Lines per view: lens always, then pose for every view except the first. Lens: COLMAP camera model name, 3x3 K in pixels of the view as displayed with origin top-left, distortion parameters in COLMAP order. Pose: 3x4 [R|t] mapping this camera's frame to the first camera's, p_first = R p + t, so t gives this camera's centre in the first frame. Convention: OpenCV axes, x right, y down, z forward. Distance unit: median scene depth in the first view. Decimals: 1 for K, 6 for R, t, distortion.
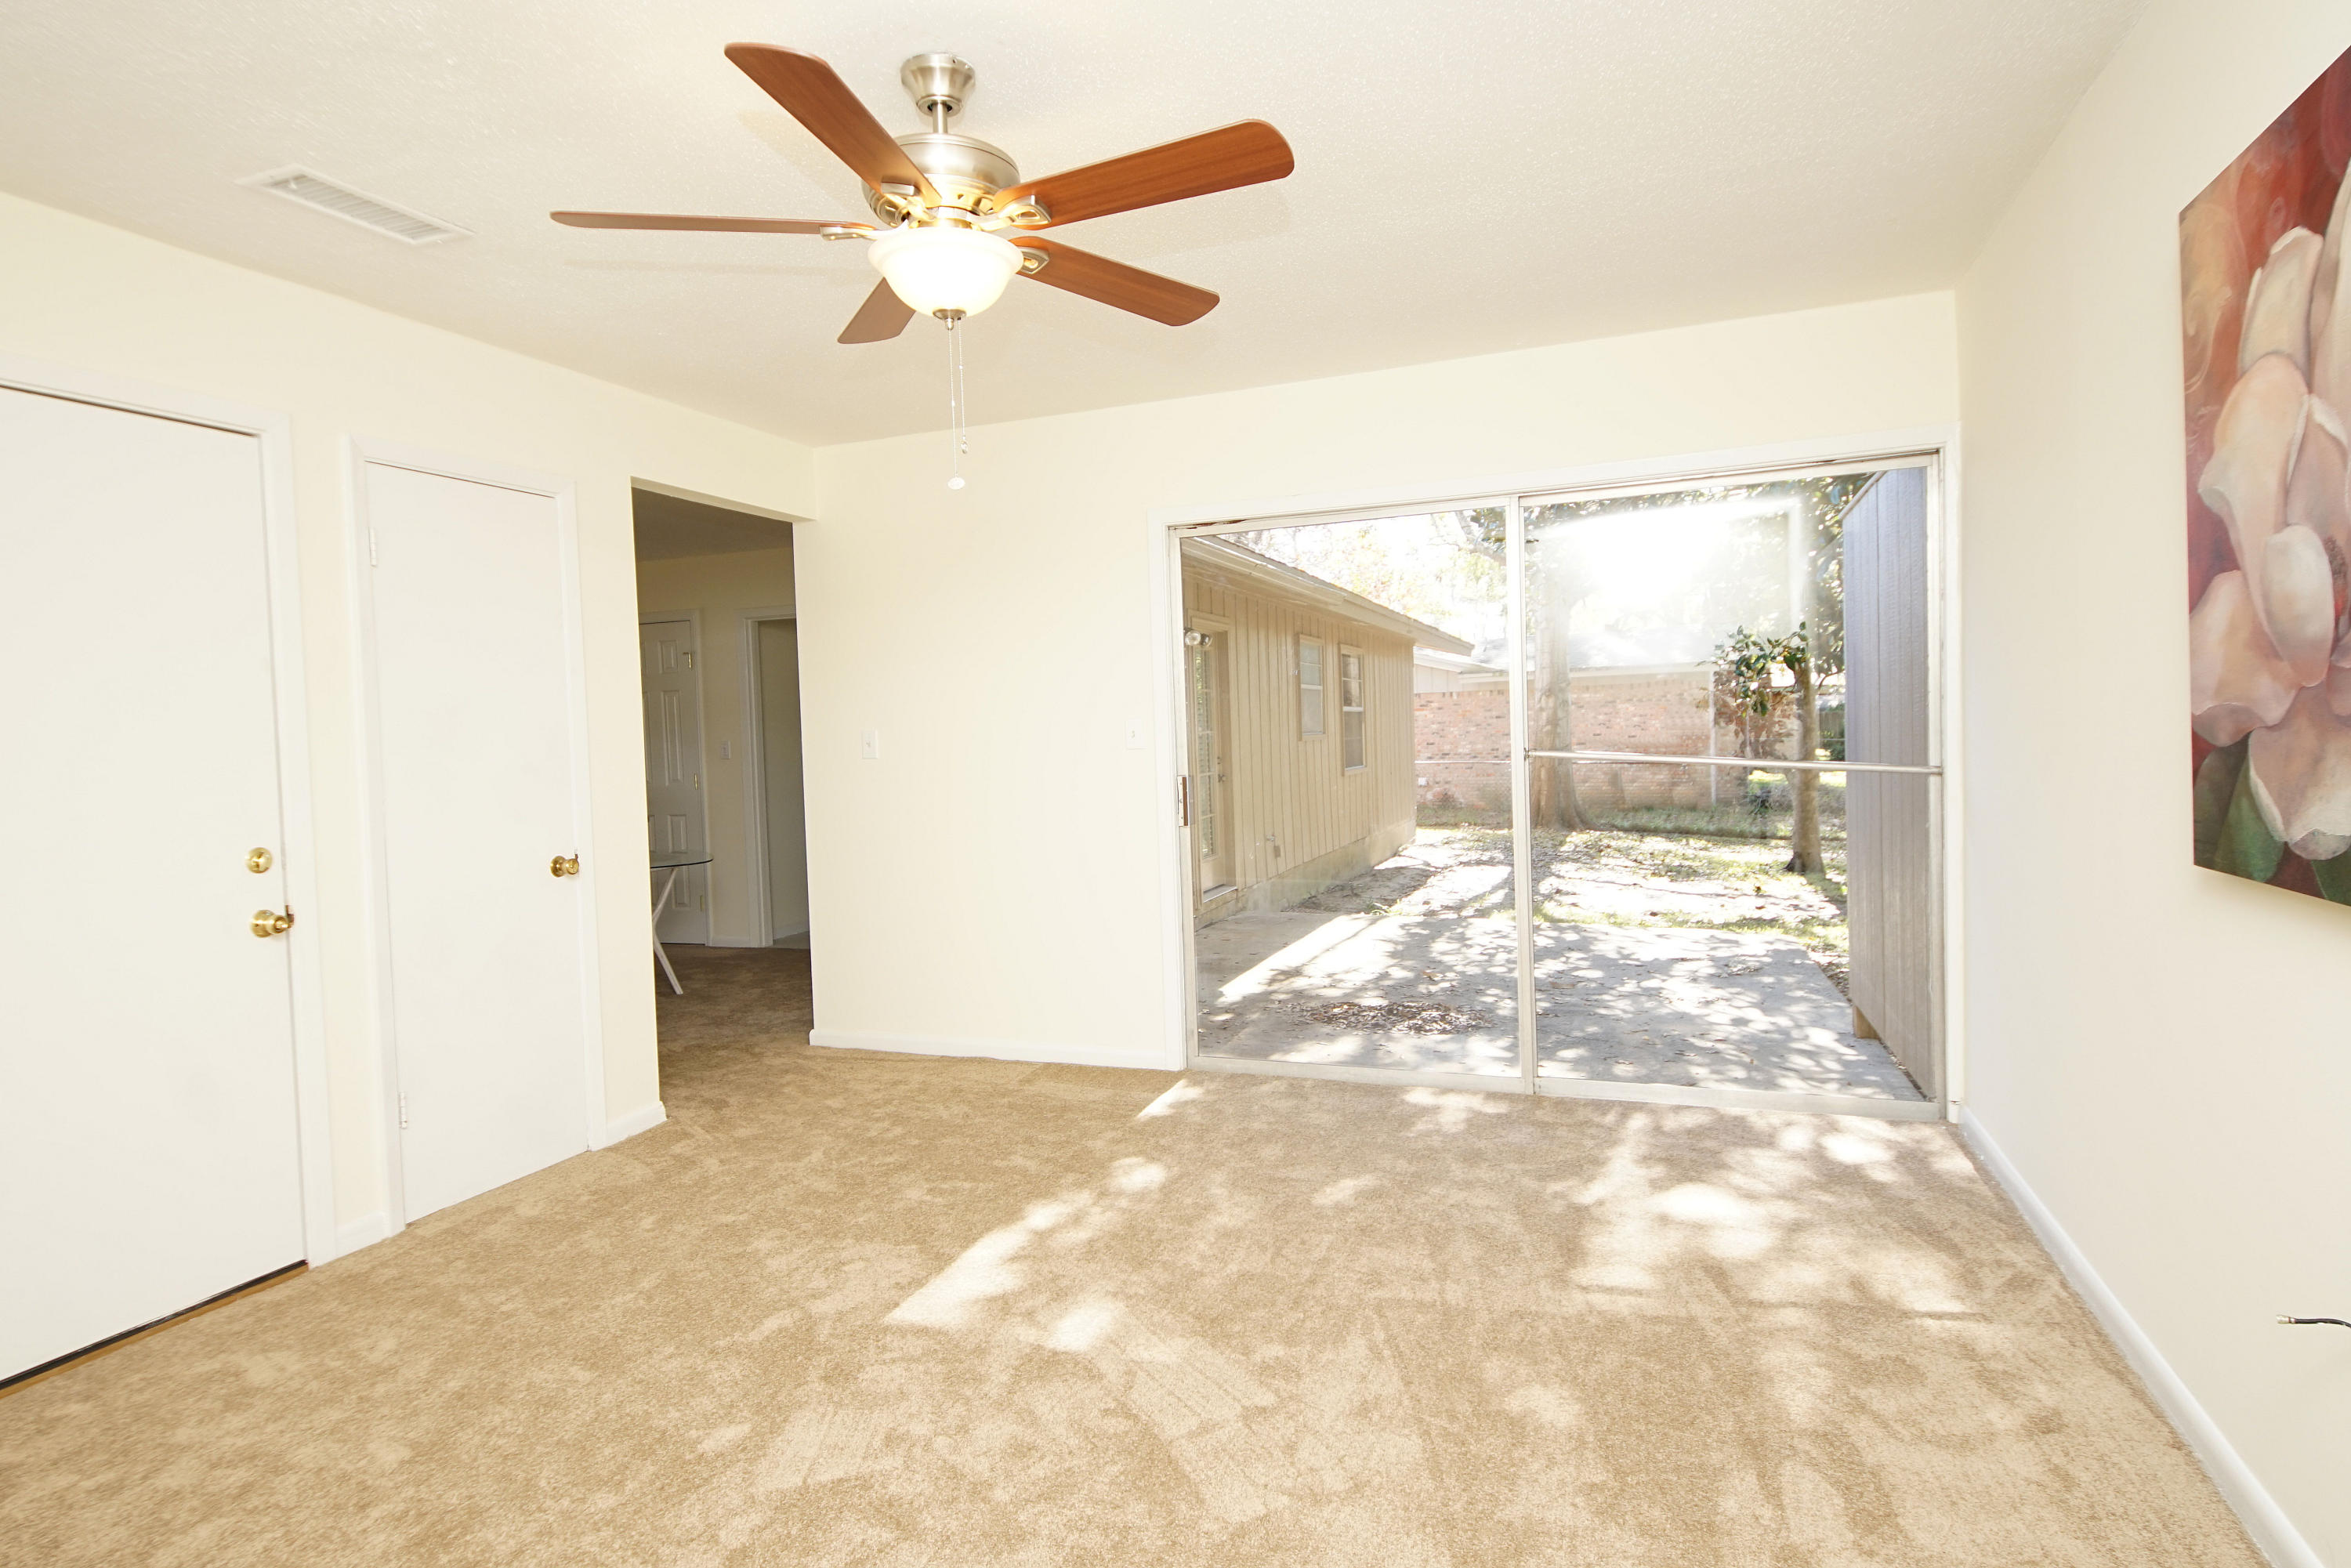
lens RADIAL K [[1255.7, 0, 1158.4], [0, 1255.7, 773.1], [0, 0, 1]] dist [0.040156, -0.033728]
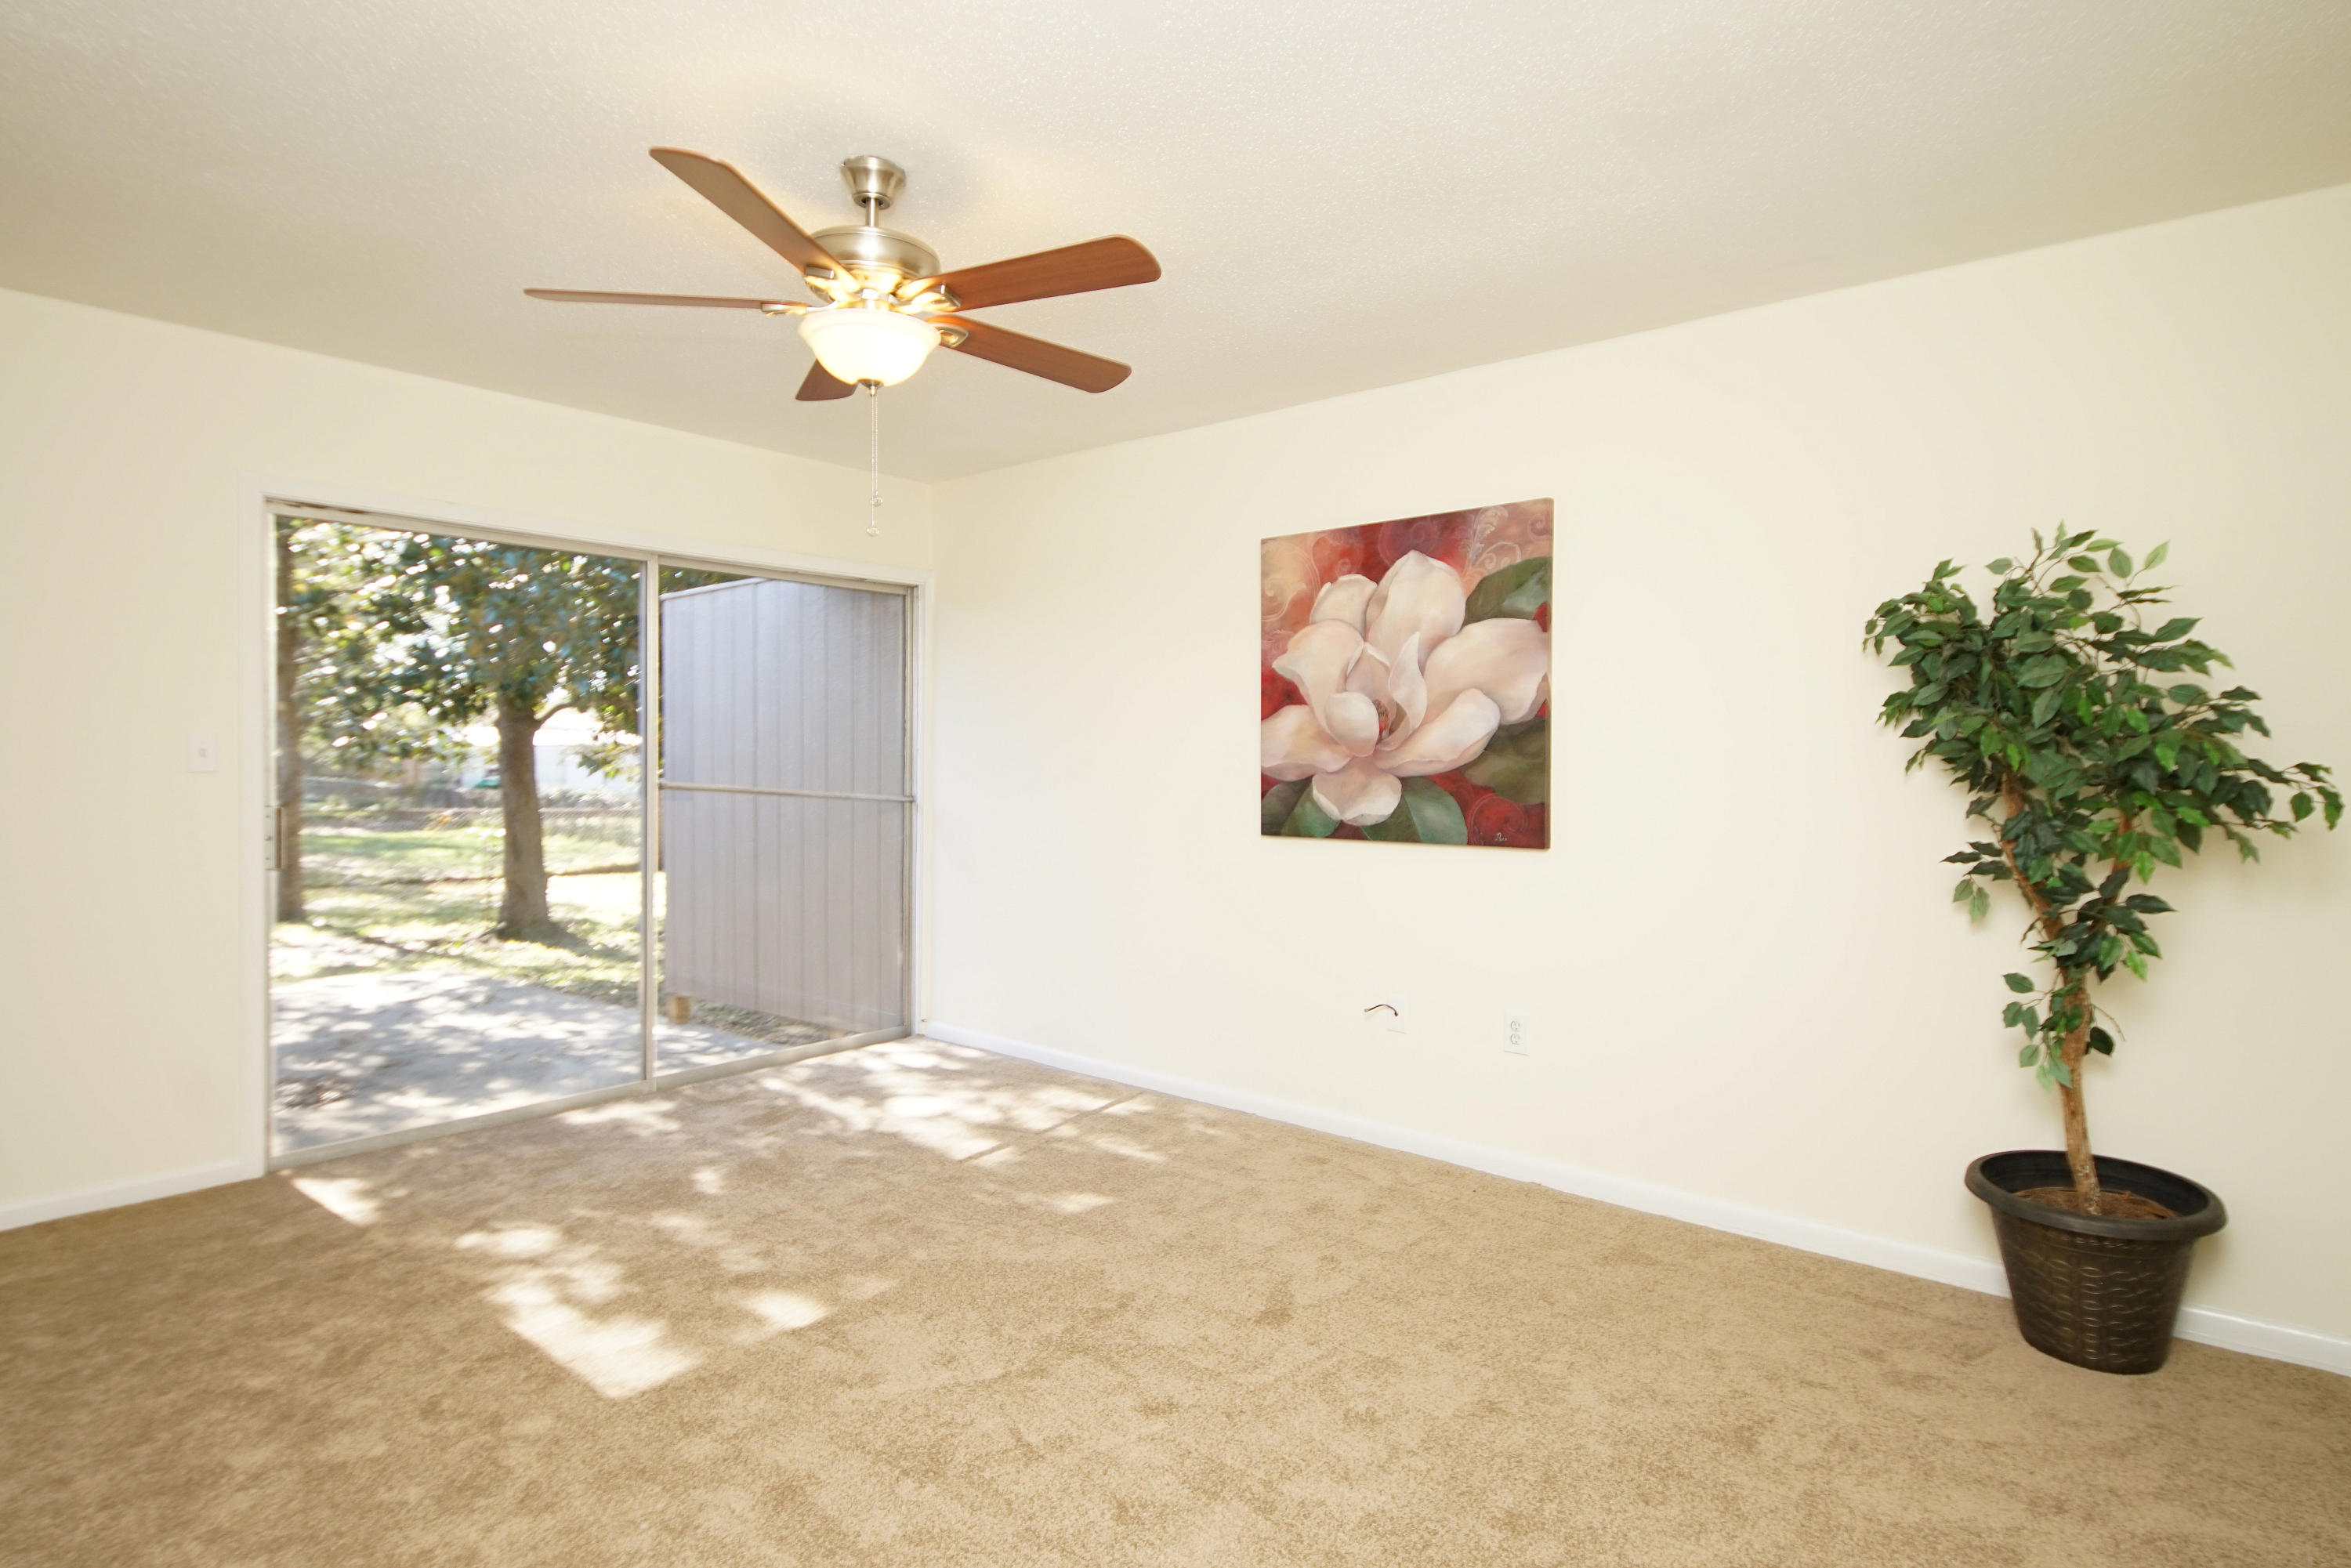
lens RADIAL K [[1255.7, 0, 1158.4], [0, 1255.7, 773.1], [0, 0, 1]] dist [0.040156, -0.033728]
pose [[0.339216, 0.022619, 0.940436, -1.139613], [0.012768, 0.999508, -0.028645, 0.021892], [-0.940622, 0.021724, 0.338761, 0.384167]]
